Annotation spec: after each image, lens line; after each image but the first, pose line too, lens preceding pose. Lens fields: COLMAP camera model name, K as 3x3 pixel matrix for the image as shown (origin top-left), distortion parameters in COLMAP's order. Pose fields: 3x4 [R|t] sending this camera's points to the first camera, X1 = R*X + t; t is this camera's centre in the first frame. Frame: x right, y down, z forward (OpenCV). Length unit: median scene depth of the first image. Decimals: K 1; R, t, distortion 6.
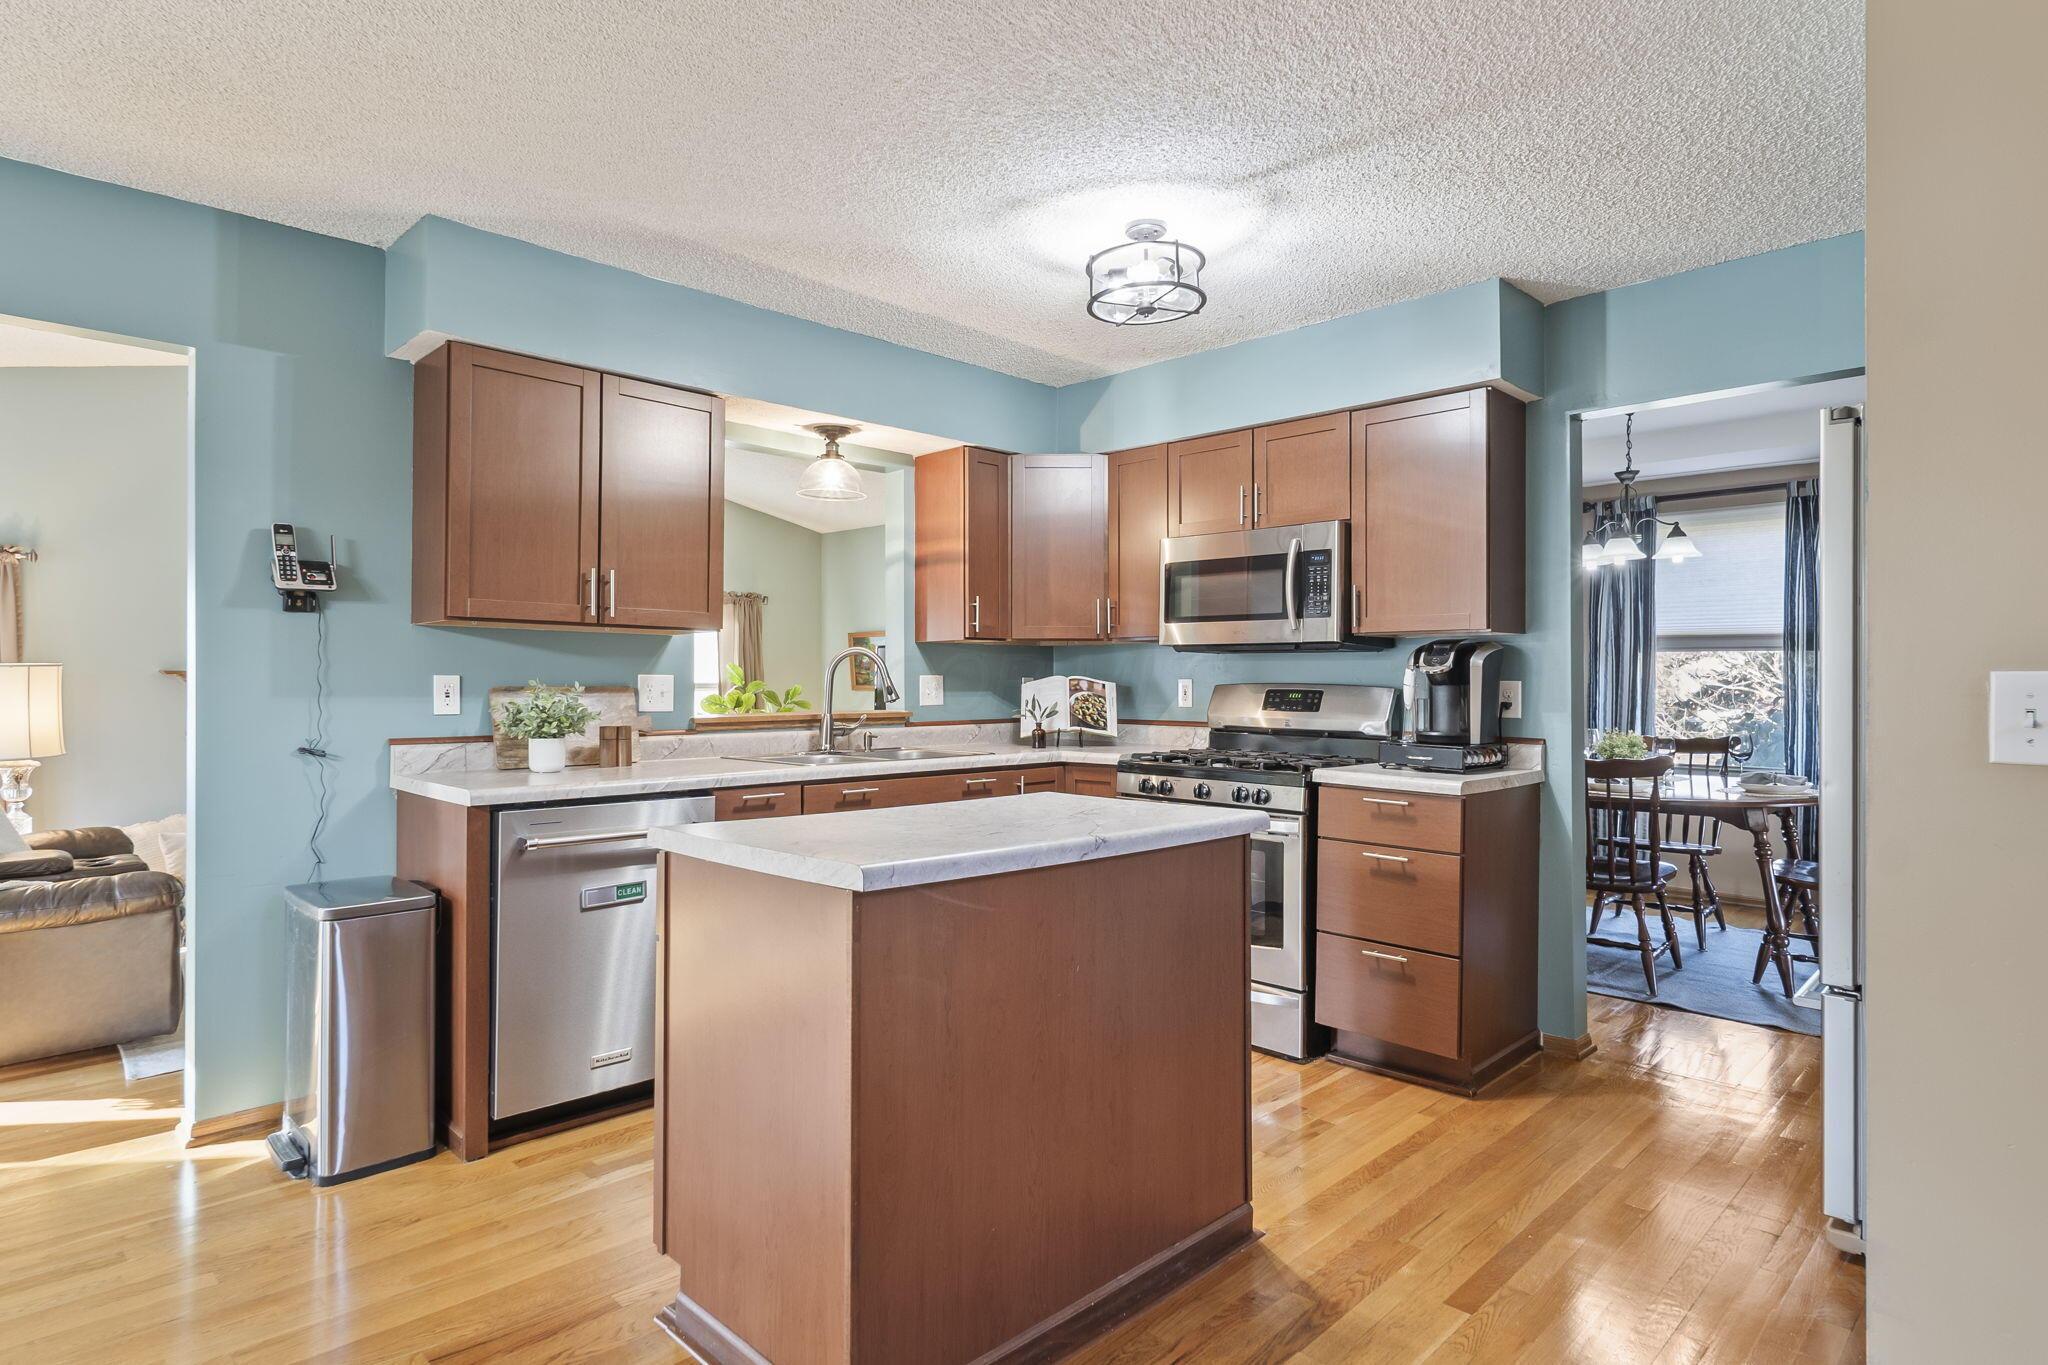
lens RADIAL K [[1110.3, 0, 1024.0], [0, 1110.3, 682.5], [0, 0, 1]] dist [0.001094, 0.000489]
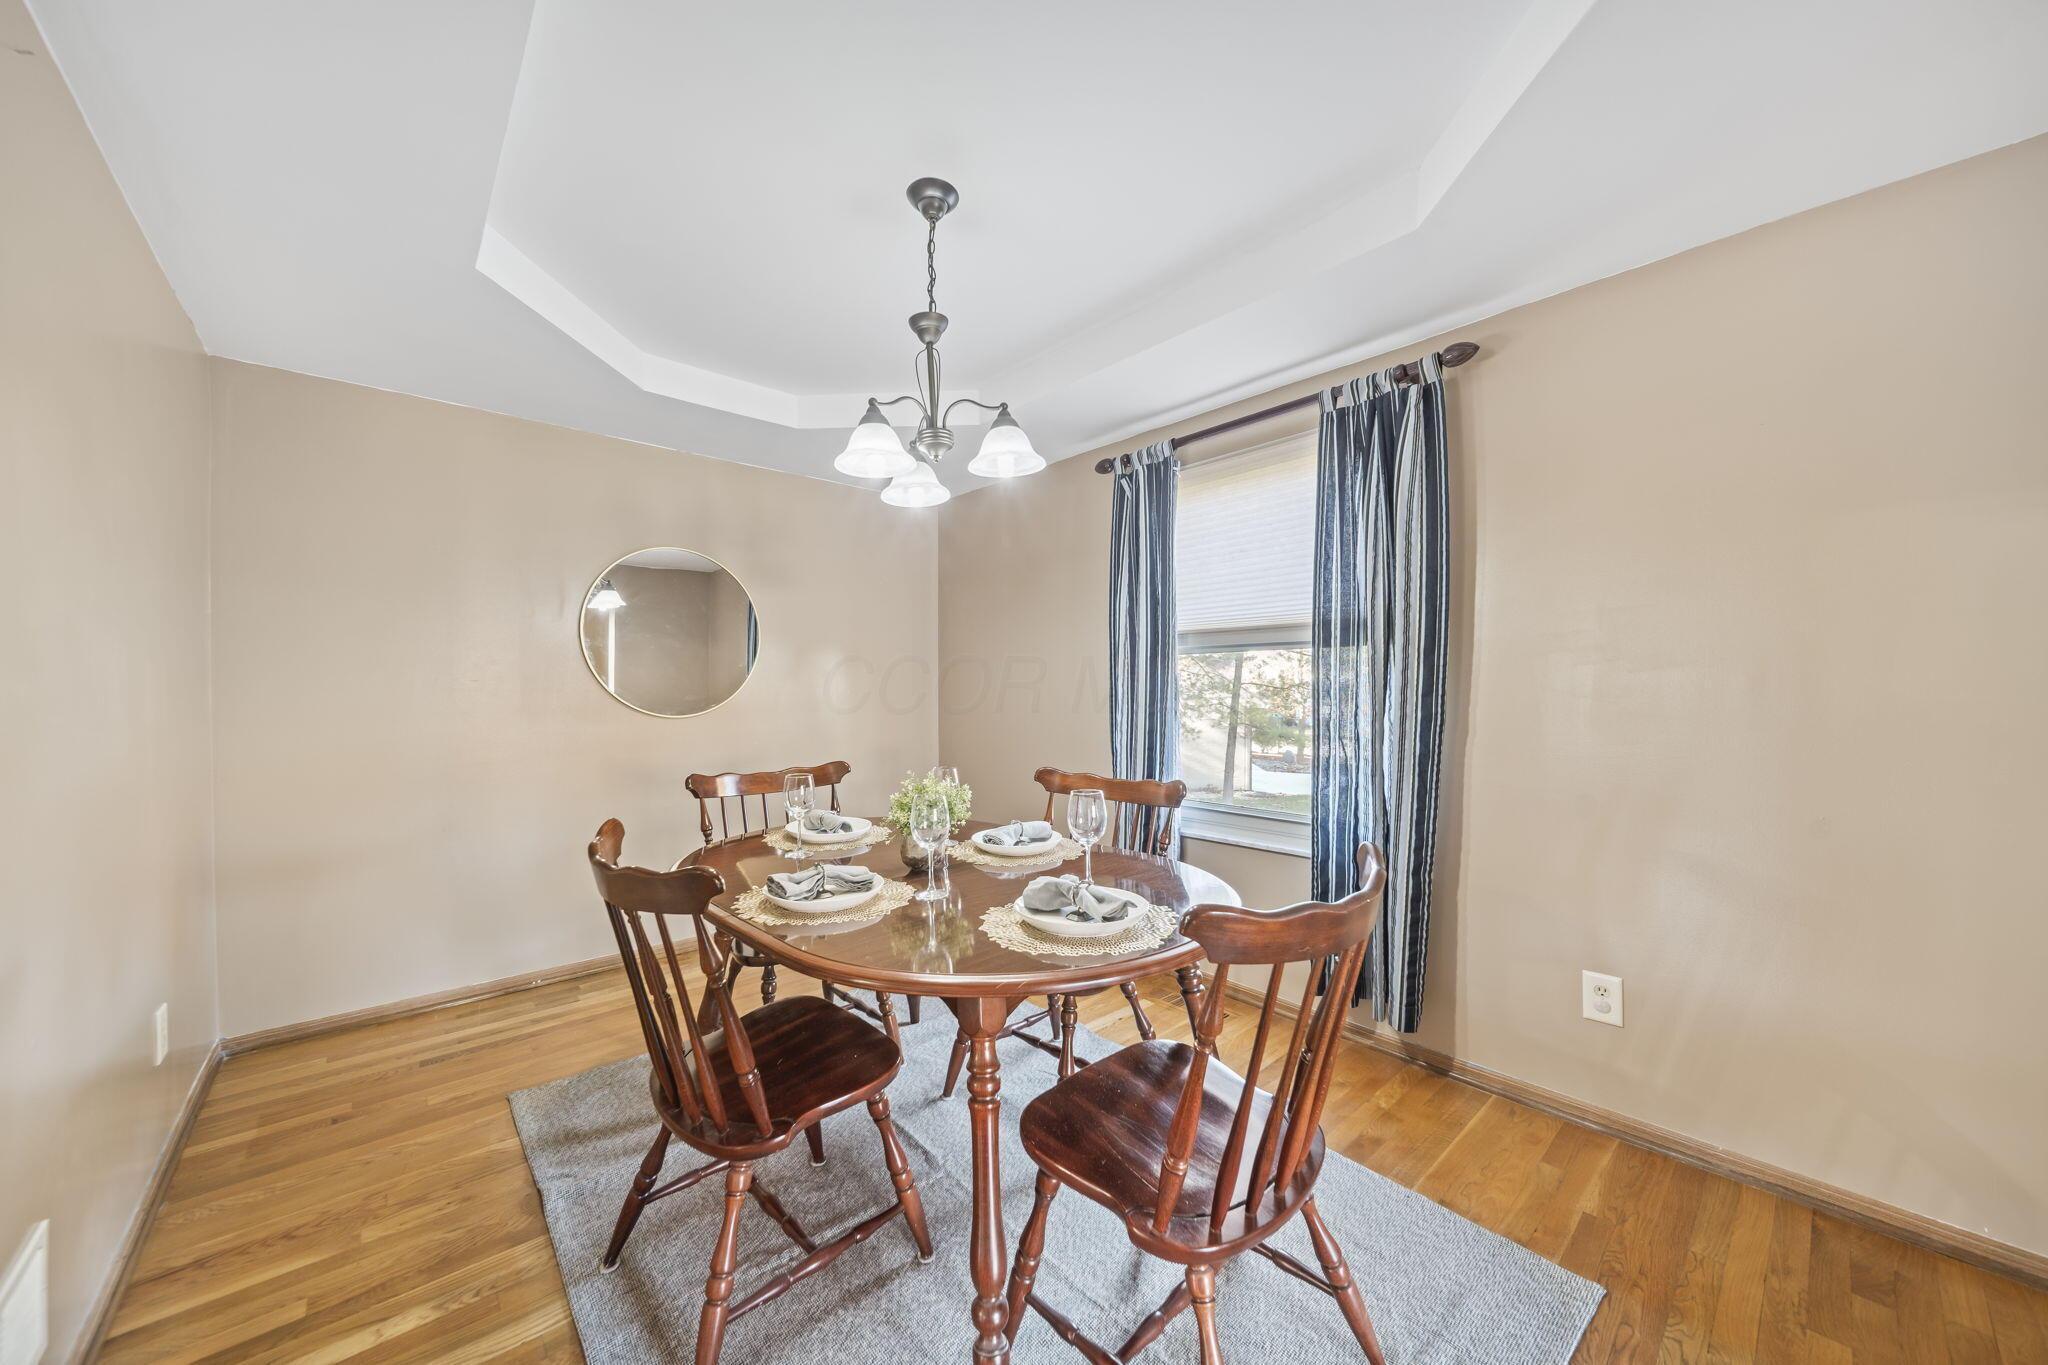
lens RADIAL K [[726.2, 0, 1016.7], [0, 726.2, 697.8], [0, 0, 1]] dist [0.000024, -0.000001]
pose [[0.998588, 0.002611, -0.053058, 0.779392], [-0.002302, 0.999980, 0.005876, -0.001779], [0.053072, -0.005745, 0.998574, 0.820911]]
